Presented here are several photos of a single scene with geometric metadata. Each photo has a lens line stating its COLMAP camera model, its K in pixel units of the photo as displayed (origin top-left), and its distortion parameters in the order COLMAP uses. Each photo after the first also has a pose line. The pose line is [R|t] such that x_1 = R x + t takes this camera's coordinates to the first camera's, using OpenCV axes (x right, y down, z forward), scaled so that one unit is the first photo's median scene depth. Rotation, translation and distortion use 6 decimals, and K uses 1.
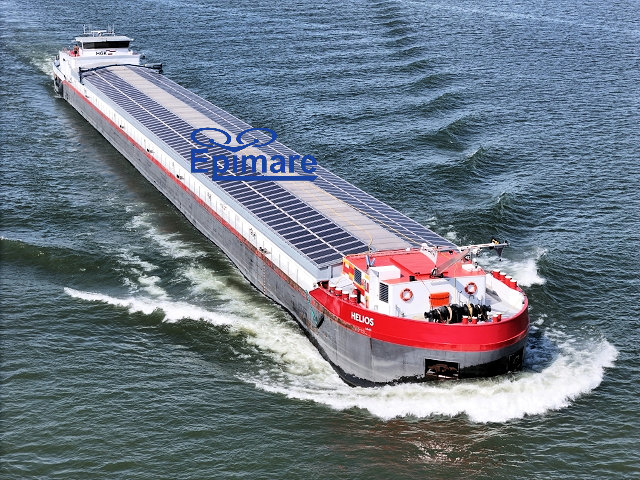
lens RADIAL K [[1330.2, 0, 319.6], [0, 1330.2, 240.5], [0, 0, 1]] dist [-0.049016, 0.000000]
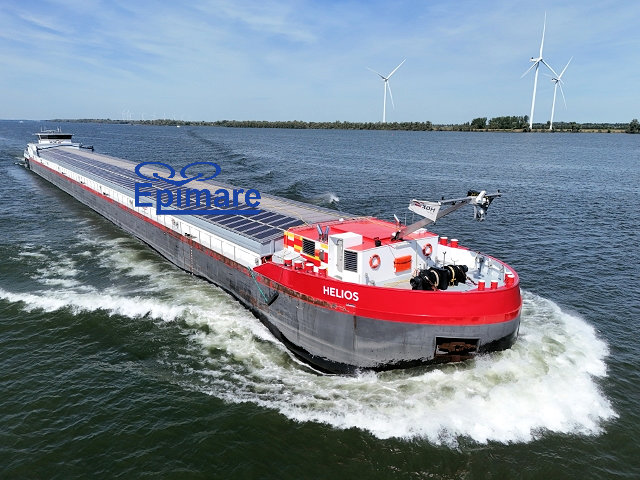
lens RADIAL K [[490.6, 0, 317.4], [0, 490.6, 239.1], [0, 0, 1]] dist [0.083010, -0.046471]
pose [[0.958085, -0.069361, 0.277959, -0.063693], [0.073675, 0.997269, -0.005091, 0.023903], [-0.276847, 0.025356, 0.960579, 0.675357]]
